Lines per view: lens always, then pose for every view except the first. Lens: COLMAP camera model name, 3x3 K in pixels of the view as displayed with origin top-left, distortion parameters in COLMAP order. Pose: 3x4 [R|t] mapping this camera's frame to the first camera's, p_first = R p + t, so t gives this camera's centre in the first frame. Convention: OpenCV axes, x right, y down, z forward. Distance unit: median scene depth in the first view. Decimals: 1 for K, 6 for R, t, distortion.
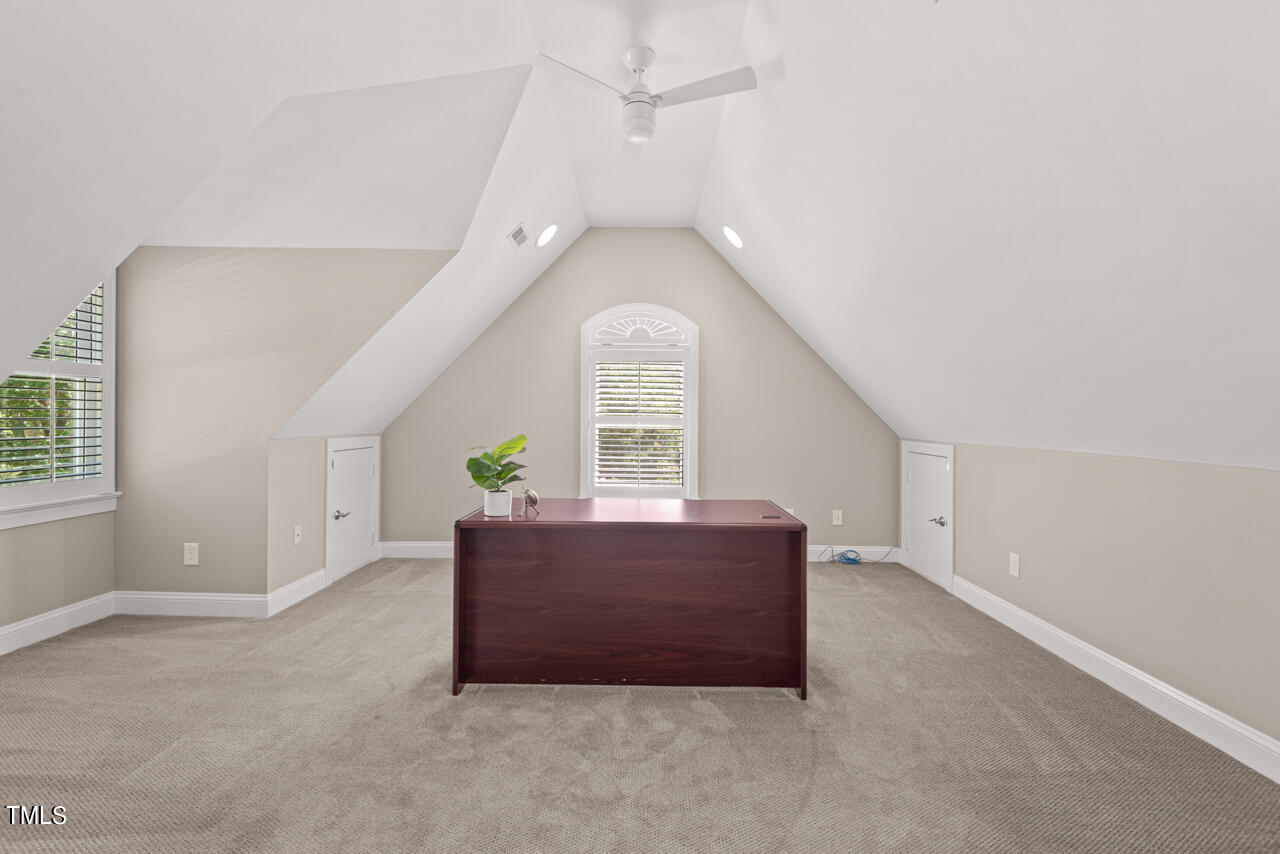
lens RADIAL K [[575.0, 0, 642.4], [0, 575.0, 420.8], [0, 0, 1]] dist [0.036613, -0.023729]
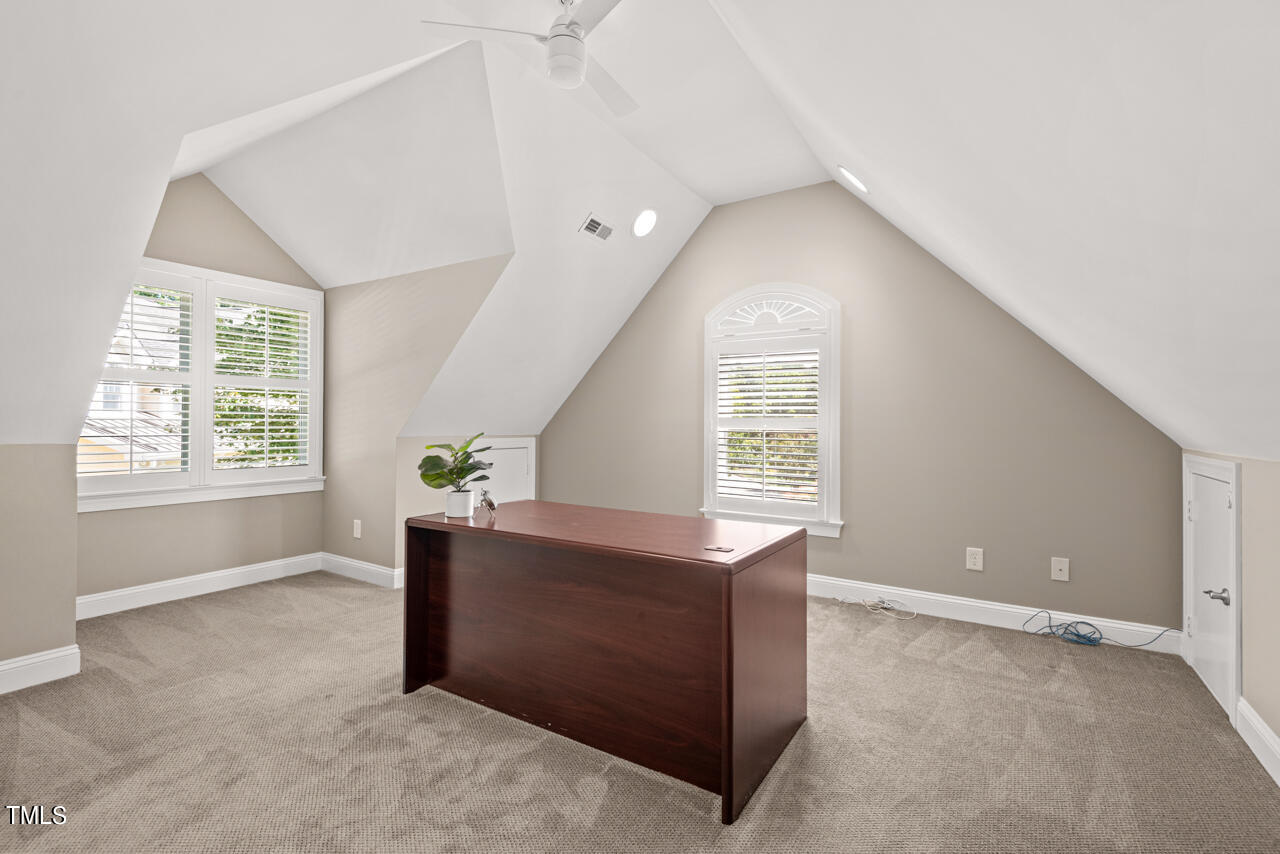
lens RADIAL K [[575.0, 0, 642.4], [0, 575.0, 420.8], [0, 0, 1]] dist [0.036613, -0.023729]
pose [[0.851979, -0.005272, -0.523549, 0.429678], [-0.002287, 0.999902, -0.013790, 0.014226], [0.523571, 0.012946, 0.851884, 0.281042]]
